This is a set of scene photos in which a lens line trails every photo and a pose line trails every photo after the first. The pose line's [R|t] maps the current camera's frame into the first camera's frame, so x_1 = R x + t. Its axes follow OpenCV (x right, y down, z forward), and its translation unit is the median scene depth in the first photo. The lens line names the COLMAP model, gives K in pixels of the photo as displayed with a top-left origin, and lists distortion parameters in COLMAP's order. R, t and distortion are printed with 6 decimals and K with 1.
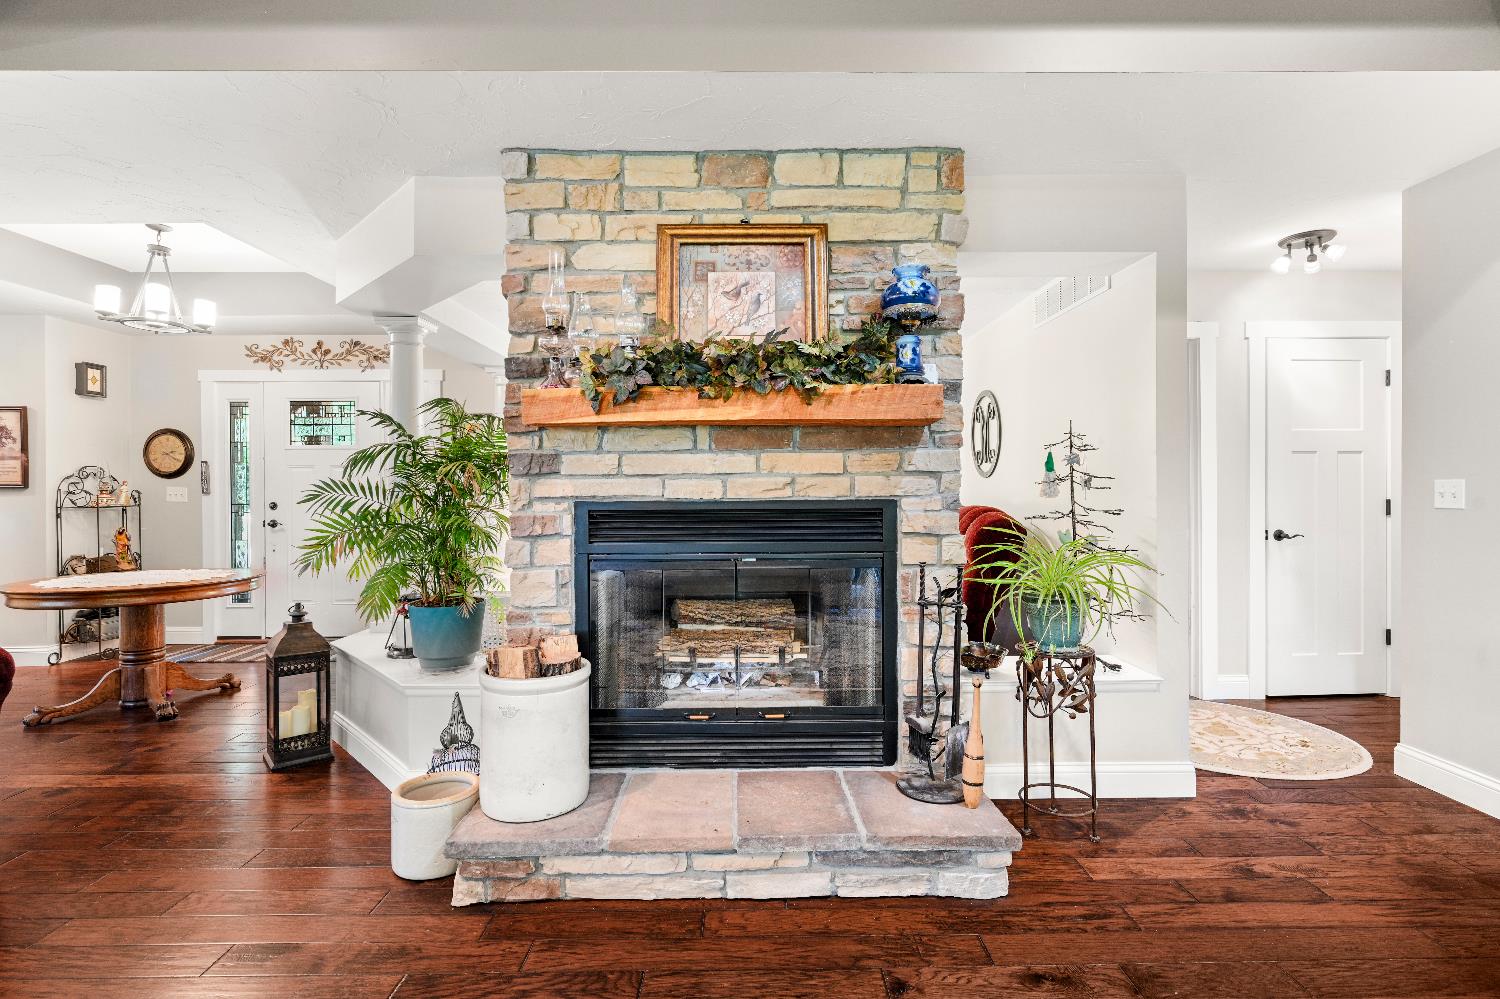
lens RADIAL K [[715.6, 0, 752.8], [0, 715.6, 494.1], [0, 0, 1]] dist [-0.002886, -0.000100]
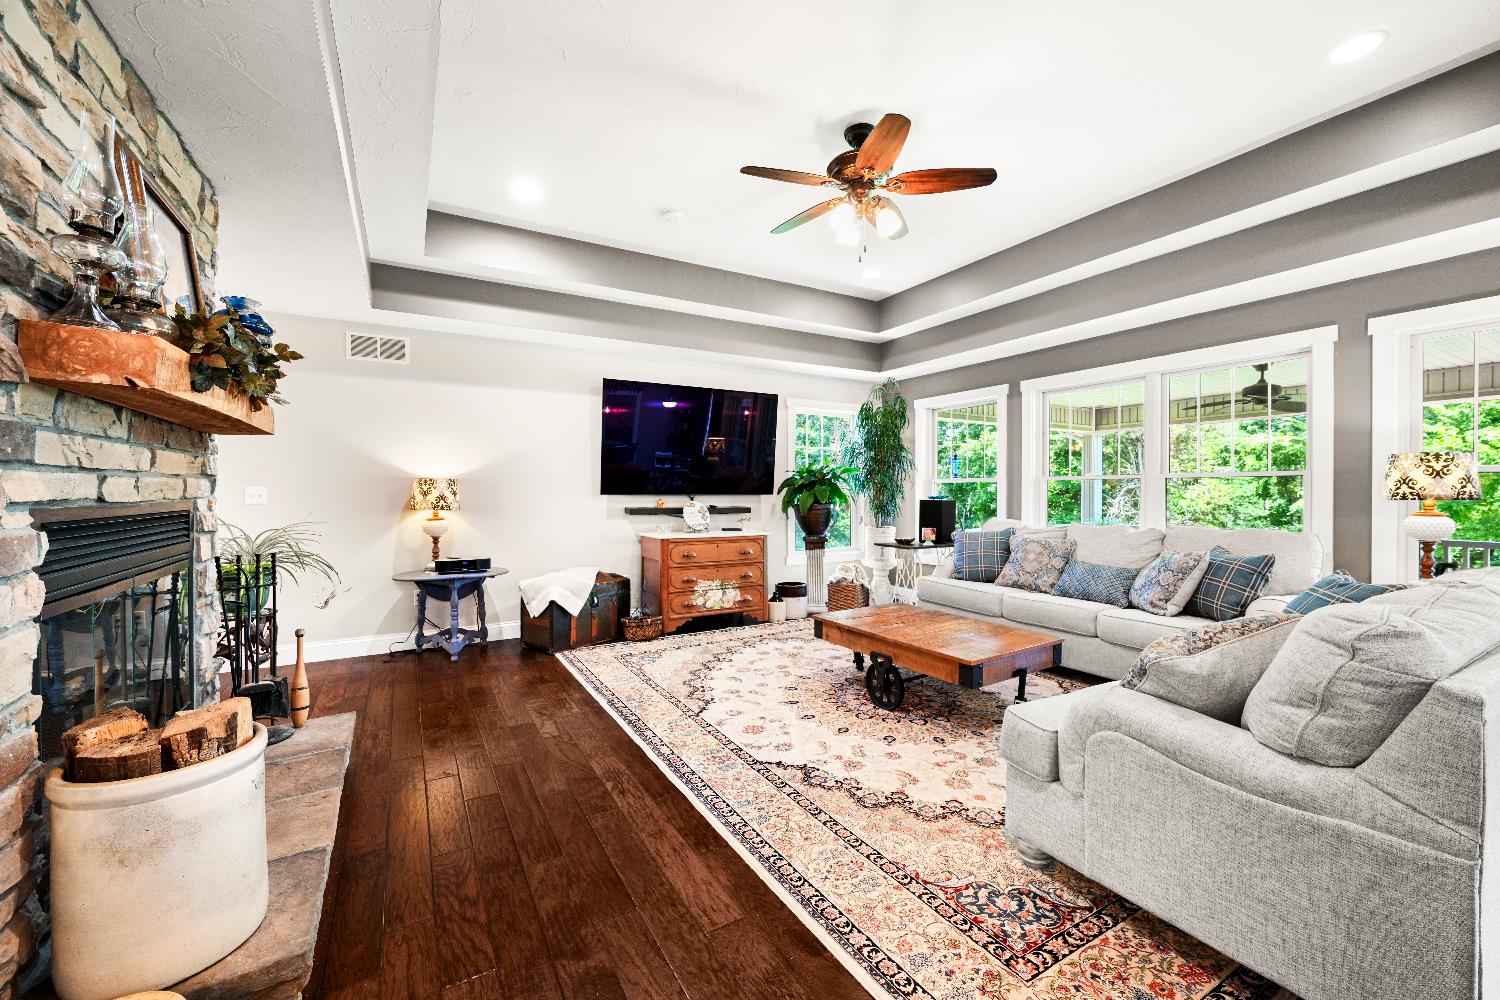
lens RADIAL K [[599.2, 0, 753.5], [0, 599.2, 496.8], [0, 0, 1]] dist [0.001112, -0.000520]
pose [[-0.509162, -0.003878, 0.860662, -0.473647], [0.011607, 0.999868, 0.011372, -0.000359], [-0.860593, 0.015780, -0.509049, 0.355889]]
